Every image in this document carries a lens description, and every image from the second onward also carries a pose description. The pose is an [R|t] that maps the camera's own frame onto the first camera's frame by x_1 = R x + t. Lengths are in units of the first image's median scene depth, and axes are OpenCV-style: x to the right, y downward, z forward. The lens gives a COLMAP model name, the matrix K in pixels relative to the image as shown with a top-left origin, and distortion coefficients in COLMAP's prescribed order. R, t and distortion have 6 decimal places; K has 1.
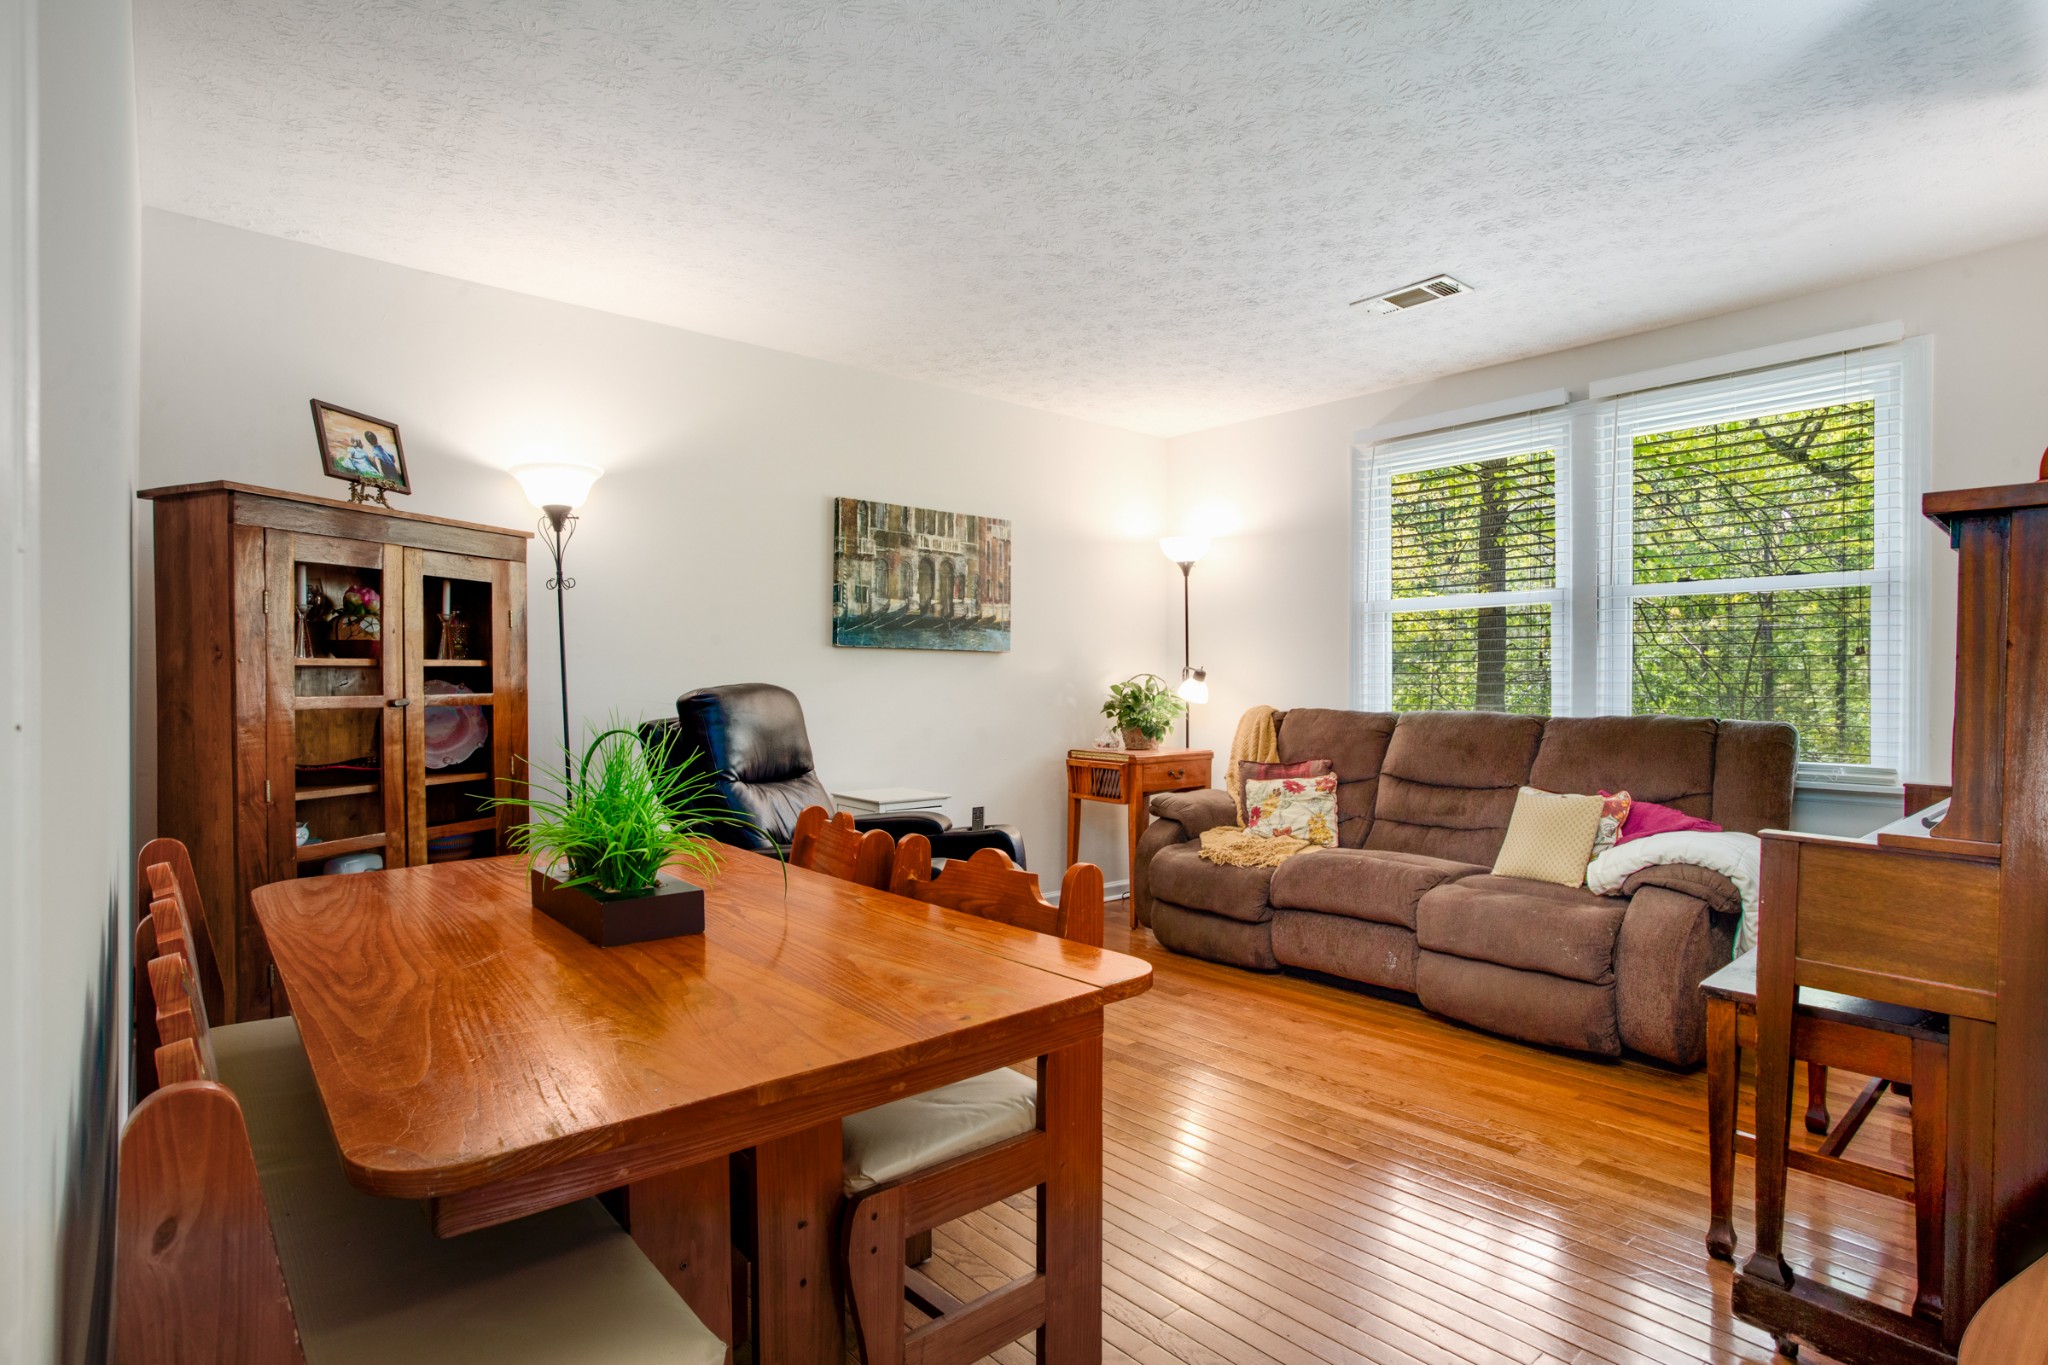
lens RADIAL K [[1004.6, 0, 1026.9], [0, 1004.6, 651.9], [0, 0, 1]] dist [-0.070540, 0.045386]
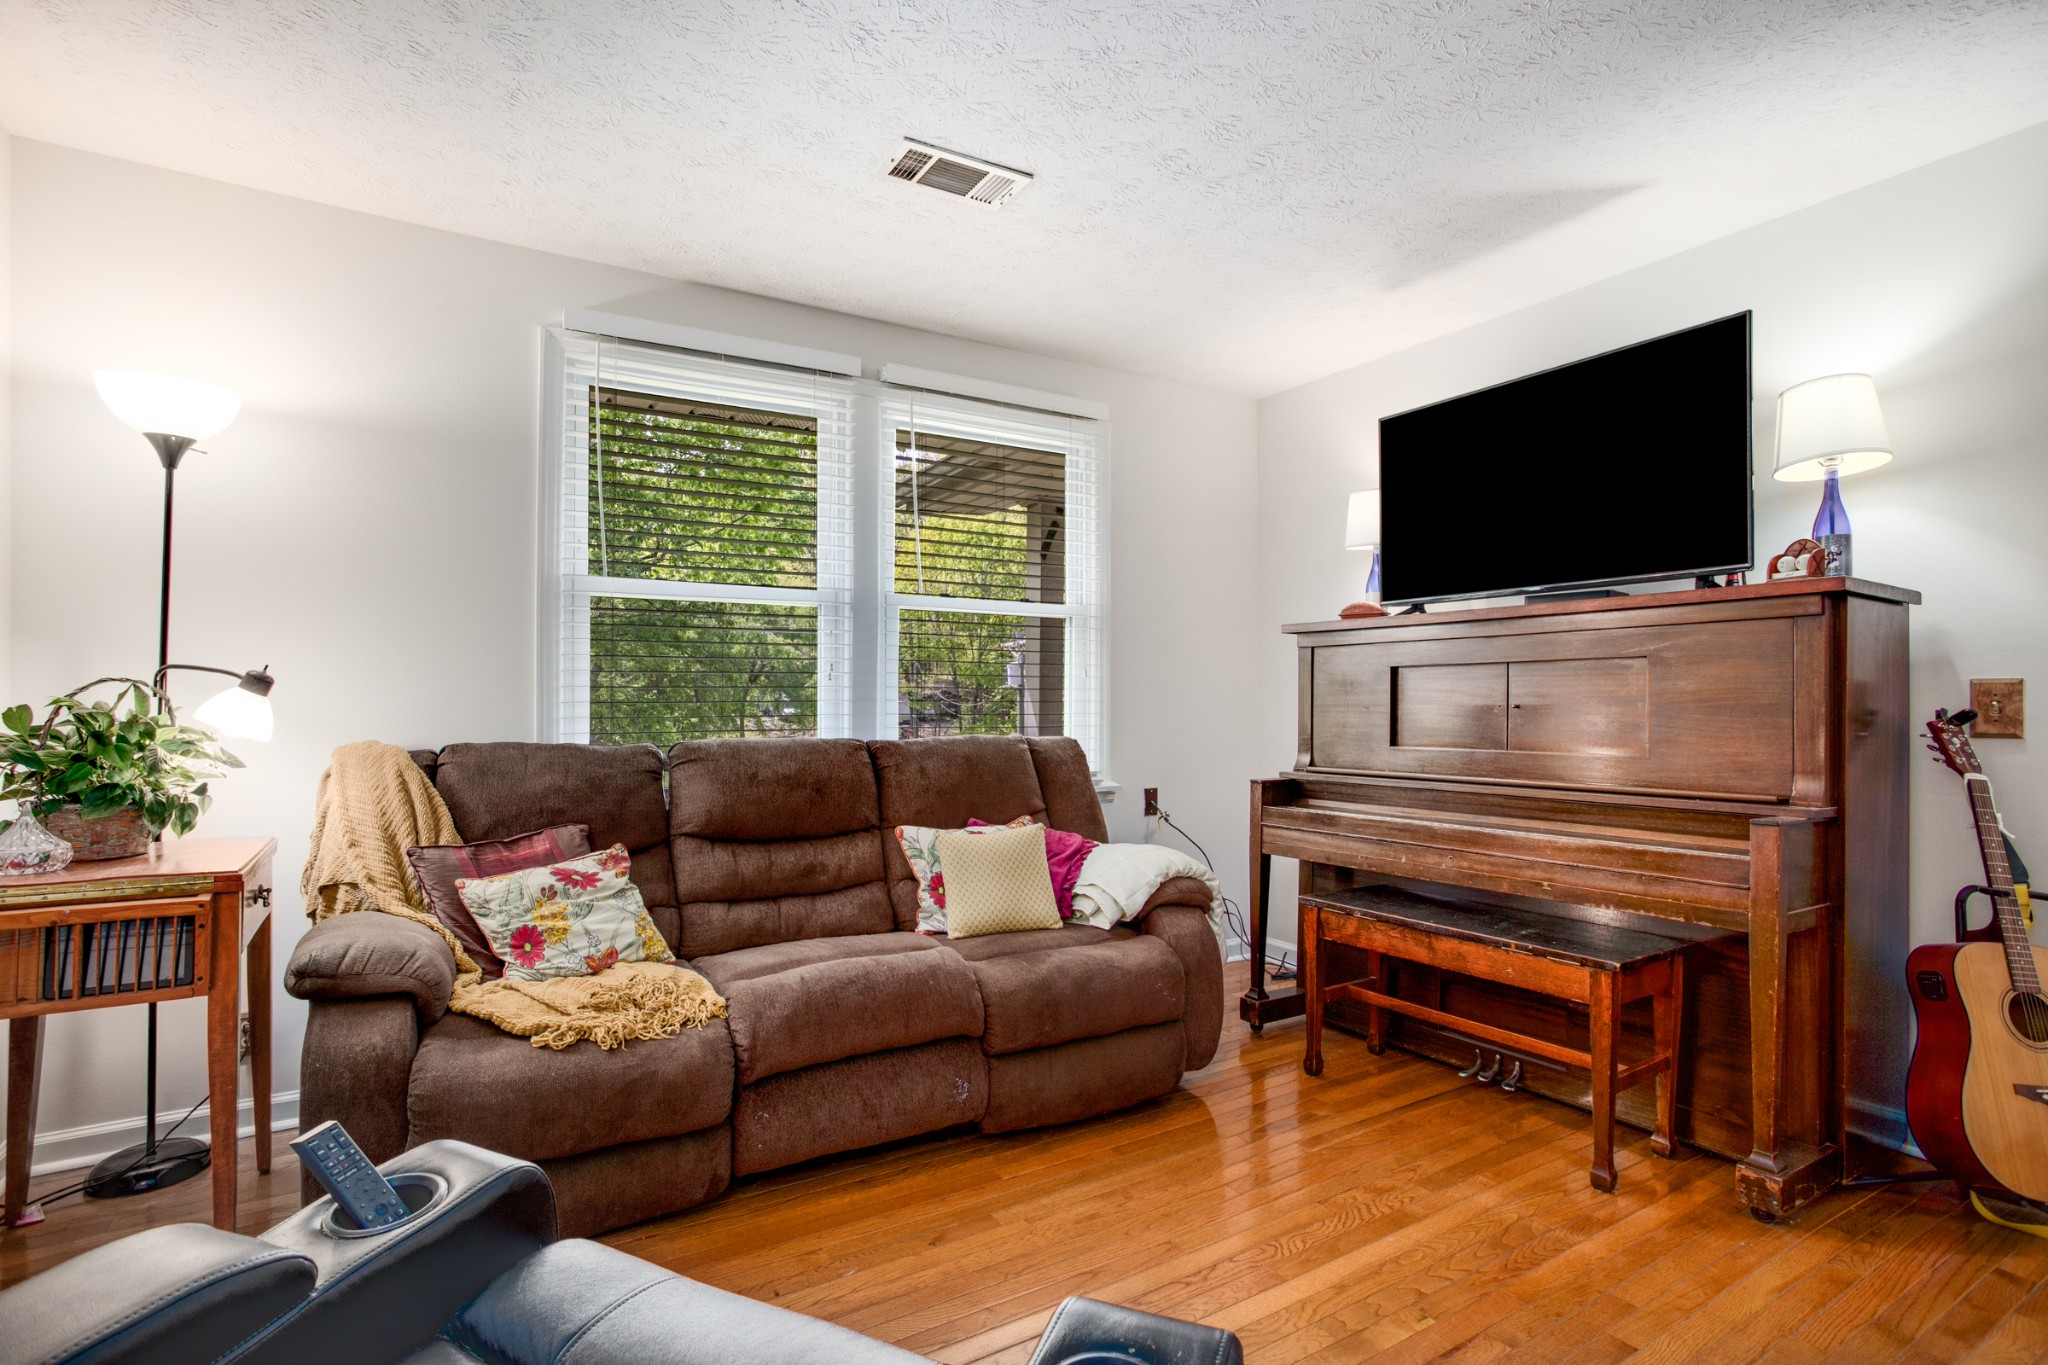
lens RADIAL K [[1004.6, 0, 1026.9], [0, 1004.6, 651.9], [0, 0, 1]] dist [-0.070540, 0.045386]
pose [[0.172062, 0.031626, 0.984578, -0.285771], [-0.039384, 0.998906, -0.025203, 0.006725], [-0.984299, -0.034440, 0.173119, 0.689930]]
